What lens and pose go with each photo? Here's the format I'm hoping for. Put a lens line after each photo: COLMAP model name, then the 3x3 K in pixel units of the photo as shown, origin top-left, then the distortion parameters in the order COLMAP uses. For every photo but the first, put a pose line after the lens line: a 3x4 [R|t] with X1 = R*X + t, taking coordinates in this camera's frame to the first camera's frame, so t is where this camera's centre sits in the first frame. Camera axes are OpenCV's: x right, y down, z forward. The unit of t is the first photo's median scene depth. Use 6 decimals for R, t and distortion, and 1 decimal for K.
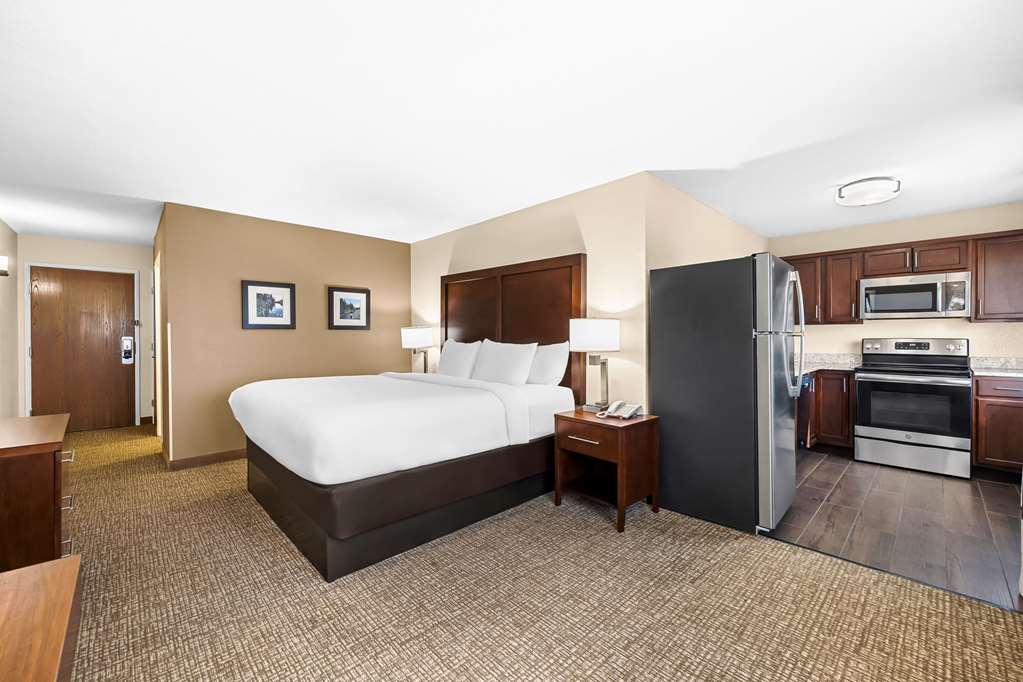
lens RADIAL K [[408.0, 0, 511.5], [0, 408.0, 341.0], [0, 0, 1]] dist [-0.000667, -0.000307]
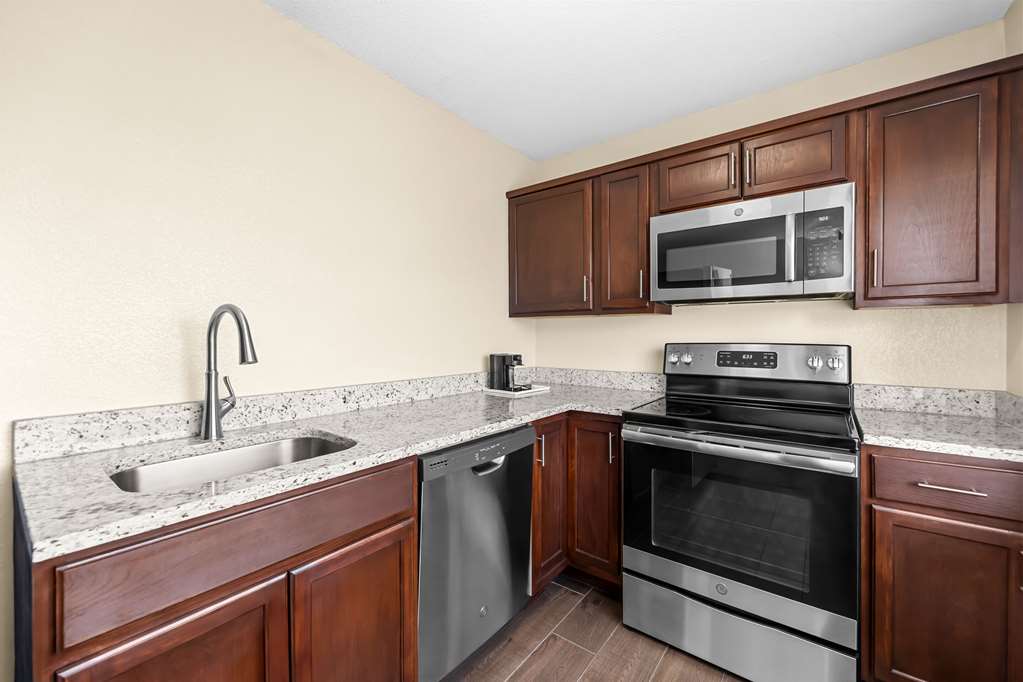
lens RADIAL K [[408.8, 0, 510.2], [0, 408.8, 338.6], [0, 0, 1]] dist [-0.000918, -0.000244]
pose [[0.988887, 0.001045, 0.148662, 0.628139], [-0.000293, 0.999987, -0.005083, -0.009272], [-0.148666, 0.004983, 0.988875, 0.560860]]
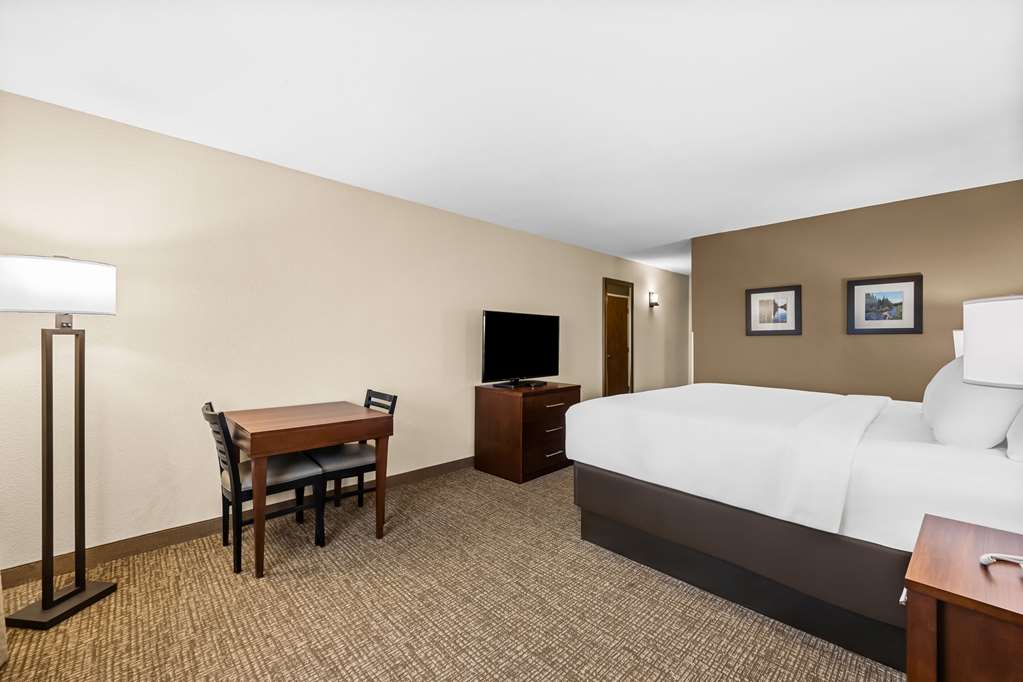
lens RADIAL K [[415.4, 0, 517.3], [0, 415.4, 343.2], [0, 0, 1]] dist [0.000566, -0.000073]
pose [[0.010626, 0.004886, -0.999932, 1.239270], [-0.012495, 0.999911, 0.004754, -0.022138], [0.999865, 0.012444, 0.010686, 1.167778]]
